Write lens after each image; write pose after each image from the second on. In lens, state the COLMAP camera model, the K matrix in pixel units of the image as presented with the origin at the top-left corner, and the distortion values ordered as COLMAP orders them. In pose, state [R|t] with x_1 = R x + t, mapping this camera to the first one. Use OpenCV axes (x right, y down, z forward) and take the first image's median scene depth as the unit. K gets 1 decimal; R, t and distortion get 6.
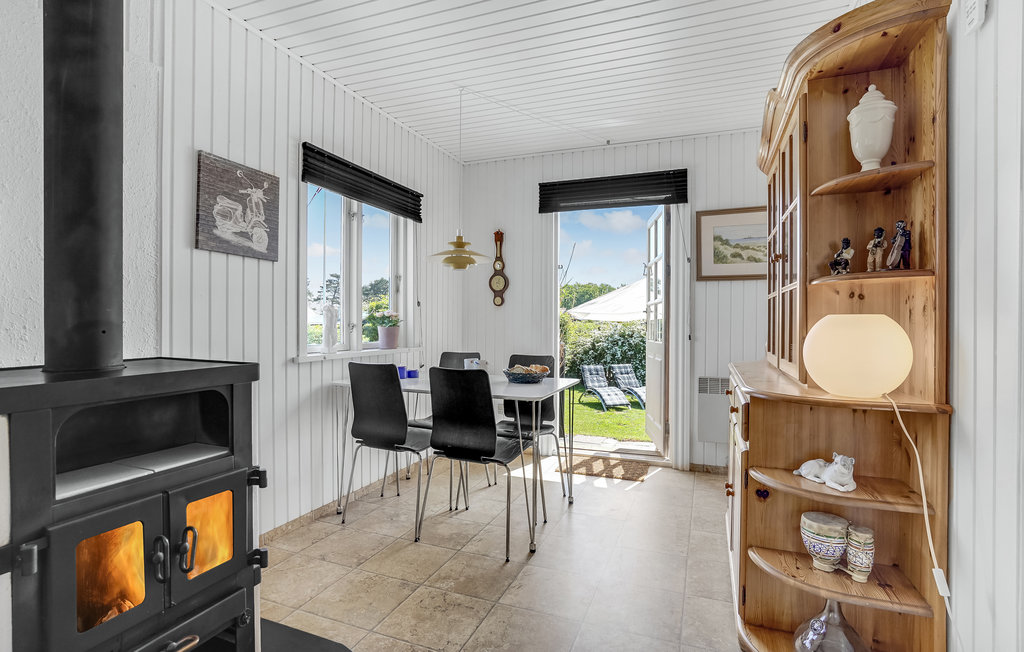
lens RADIAL K [[493.8, 0, 508.0], [0, 493.8, 321.4], [0, 0, 1]] dist [-0.022161, 0.004581]
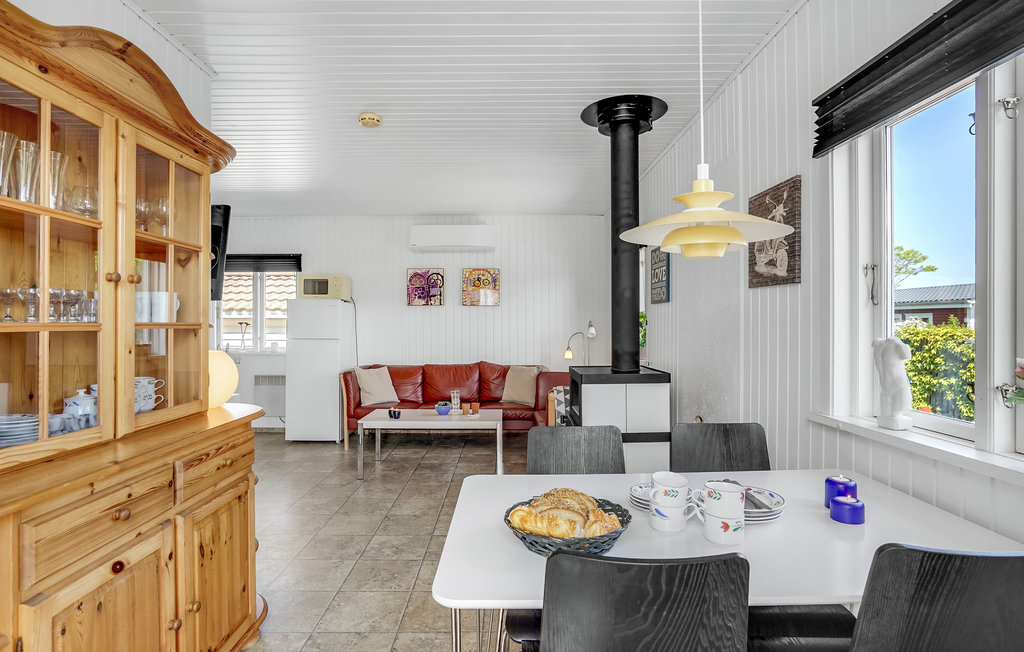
lens RADIAL K [[546.0, 0, 513.4], [0, 546.0, 326.2], [0, 0, 1]] dist [-0.051385, 0.010635]
pose [[-0.921644, 0.004090, -0.388014, 0.285578], [0.002619, 0.999987, 0.004321, -0.059770], [0.388027, 0.002966, -0.921643, 1.654736]]
